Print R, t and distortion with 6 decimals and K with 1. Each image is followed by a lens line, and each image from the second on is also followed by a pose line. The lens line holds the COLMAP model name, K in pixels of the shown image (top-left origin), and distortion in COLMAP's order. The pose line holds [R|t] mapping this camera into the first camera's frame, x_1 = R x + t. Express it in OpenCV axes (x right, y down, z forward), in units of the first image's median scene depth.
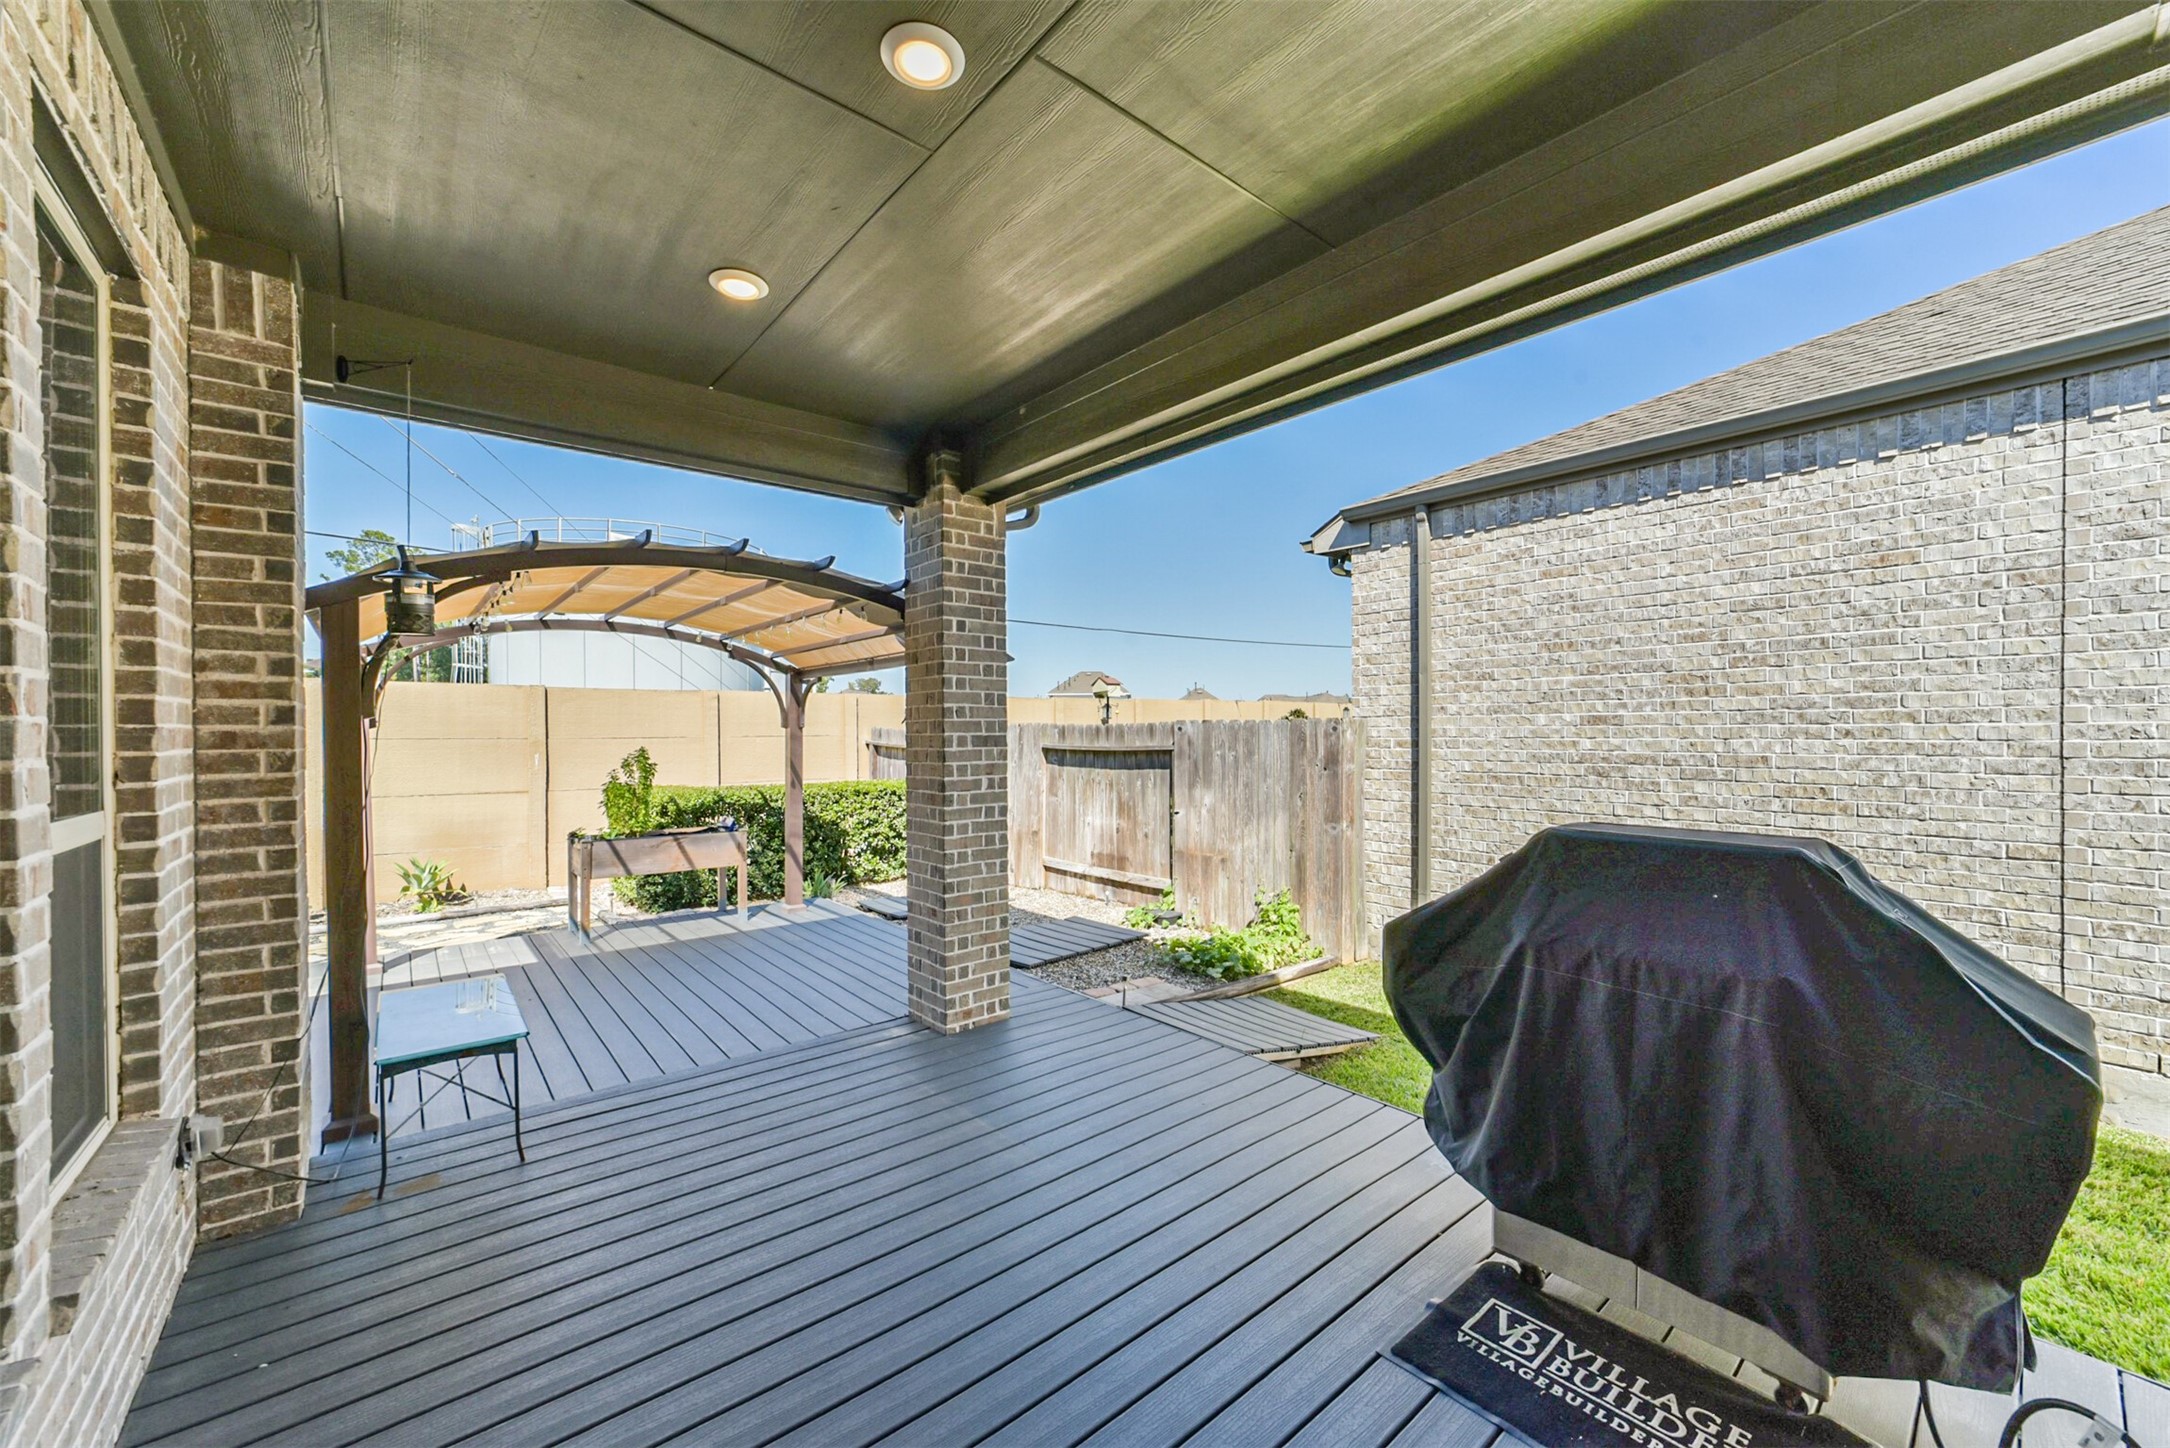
lens RADIAL K [[842.4, 0, 1094.3], [0, 842.4, 740.1], [0, 0, 1]] dist [-0.015473, 0.001966]
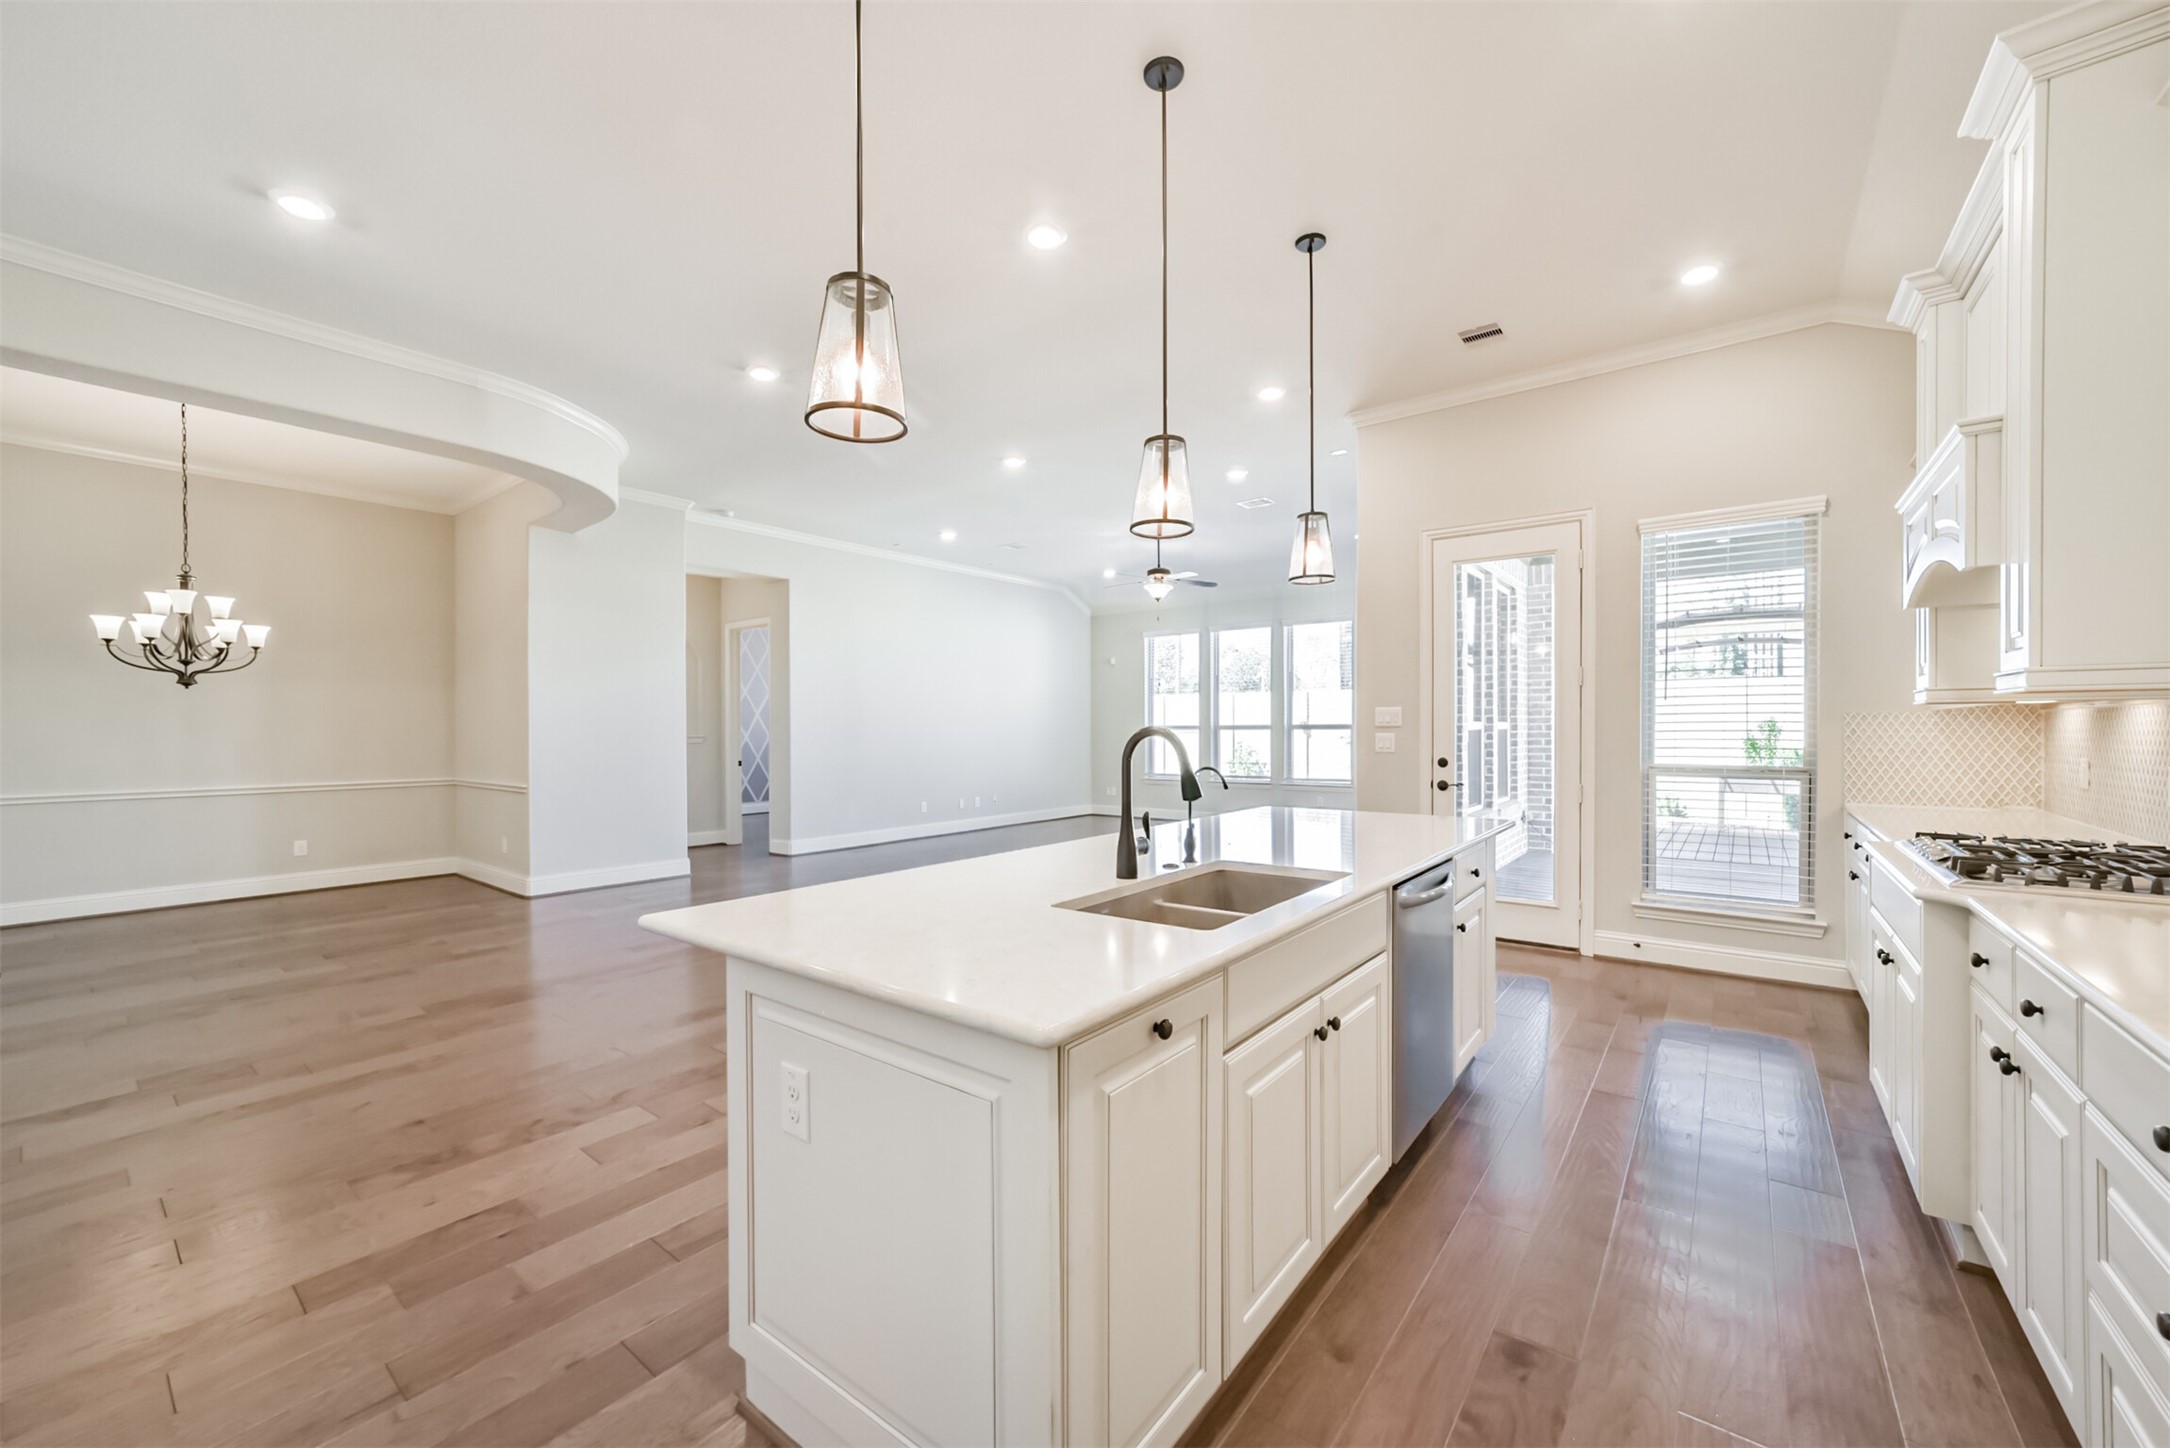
lens RADIAL K [[842.4, 0, 1103.6], [0, 842.4, 734.1], [0, 0, 1]] dist [-0.015473, 0.001966]
pose [[0.221705, 0.008081, -0.975080, 2.320913], [-0.002341, 0.999967, 0.007755, 0.111965], [0.975111, 0.000563, 0.221716, -1.802485]]
